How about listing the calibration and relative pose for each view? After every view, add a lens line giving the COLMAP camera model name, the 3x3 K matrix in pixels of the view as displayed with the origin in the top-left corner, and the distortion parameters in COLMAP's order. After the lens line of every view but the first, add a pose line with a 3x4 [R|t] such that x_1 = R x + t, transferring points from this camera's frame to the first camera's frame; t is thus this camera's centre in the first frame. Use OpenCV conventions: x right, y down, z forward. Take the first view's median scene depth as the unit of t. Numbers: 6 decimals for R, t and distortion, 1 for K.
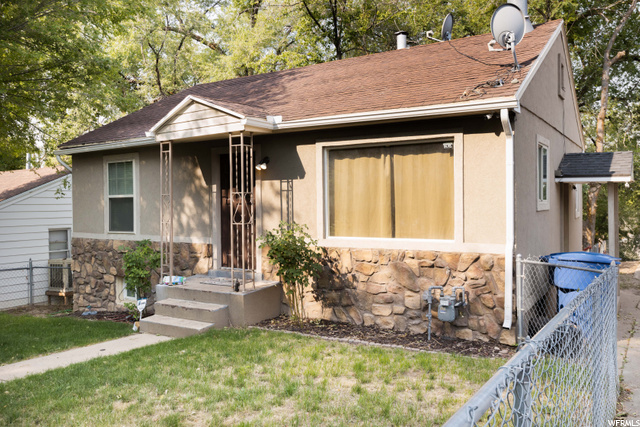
lens RADIAL K [[546.3, 0, 319.7], [0, 546.3, 213.0], [0, 0, 1]] dist [-0.004327, -0.012045]
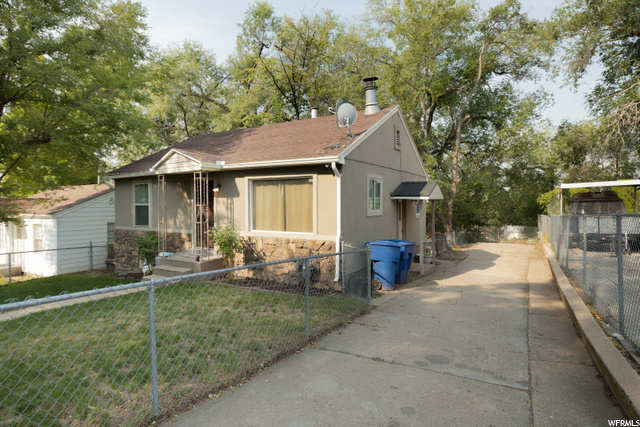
lens RADIAL K [[360.3, 0, 320.5], [0, 360.3, 212.3], [0, 0, 1]] dist [-0.001458, 0.000211]
pose [[0.999571, 0.006579, 0.028530, 0.196148], [-0.006746, 0.999961, 0.005780, -0.021824], [-0.028491, -0.005970, 0.999576, -0.157356]]
